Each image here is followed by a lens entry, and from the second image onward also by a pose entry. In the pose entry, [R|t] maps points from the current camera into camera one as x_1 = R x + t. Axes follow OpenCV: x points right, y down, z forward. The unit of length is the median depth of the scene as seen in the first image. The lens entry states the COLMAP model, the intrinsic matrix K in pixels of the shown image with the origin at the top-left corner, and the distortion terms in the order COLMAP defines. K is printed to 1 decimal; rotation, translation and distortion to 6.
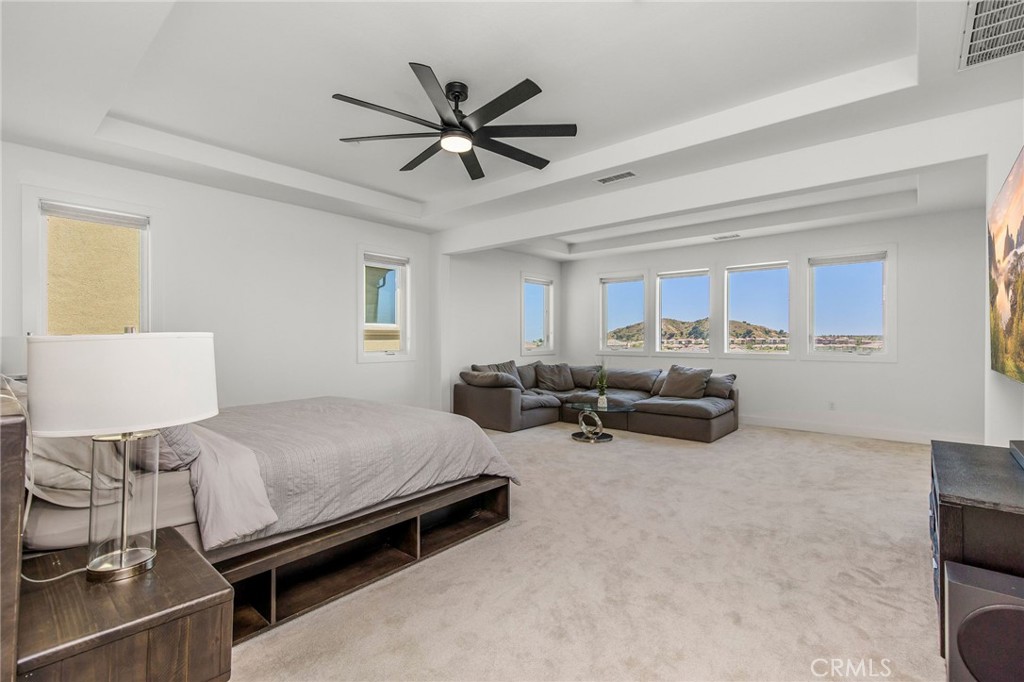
lens RADIAL K [[466.8, 0, 518.7], [0, 466.8, 340.8], [0, 0, 1]] dist [0.011391, 0.001852]
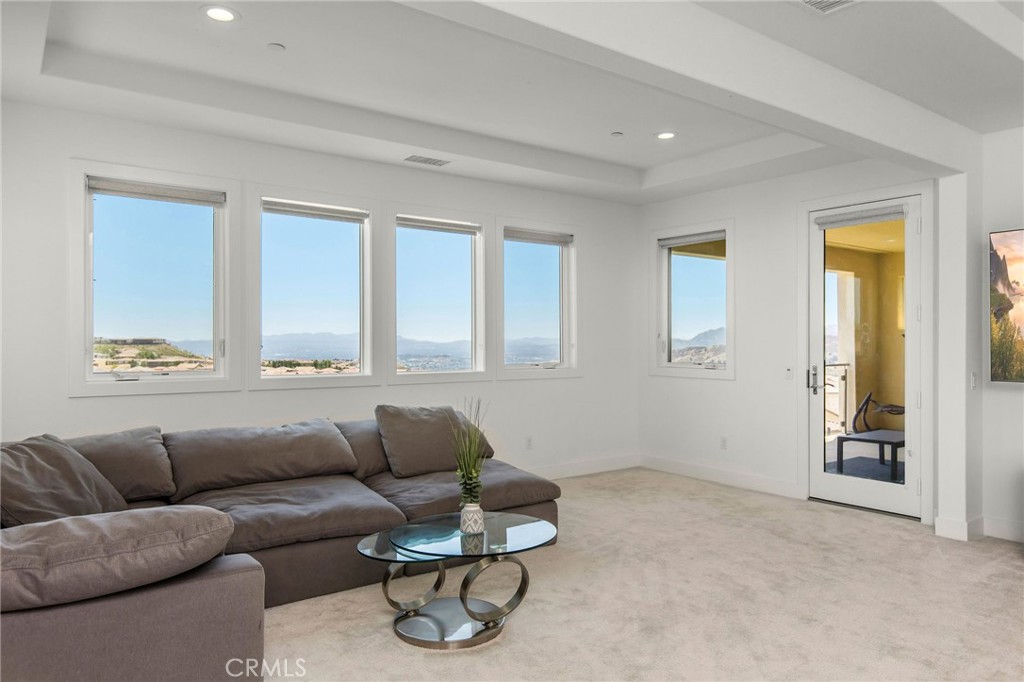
lens RADIAL K [[701.6, 0, 513.2], [0, 701.6, 331.3], [0, 0, 1]] dist [-0.001414, 0.002121]
pose [[0.211298, 0.014094, 0.977320, -0.292487], [0.000082, 0.999896, -0.014437, -0.011206], [-0.977422, 0.003130, 0.211275, 0.647882]]
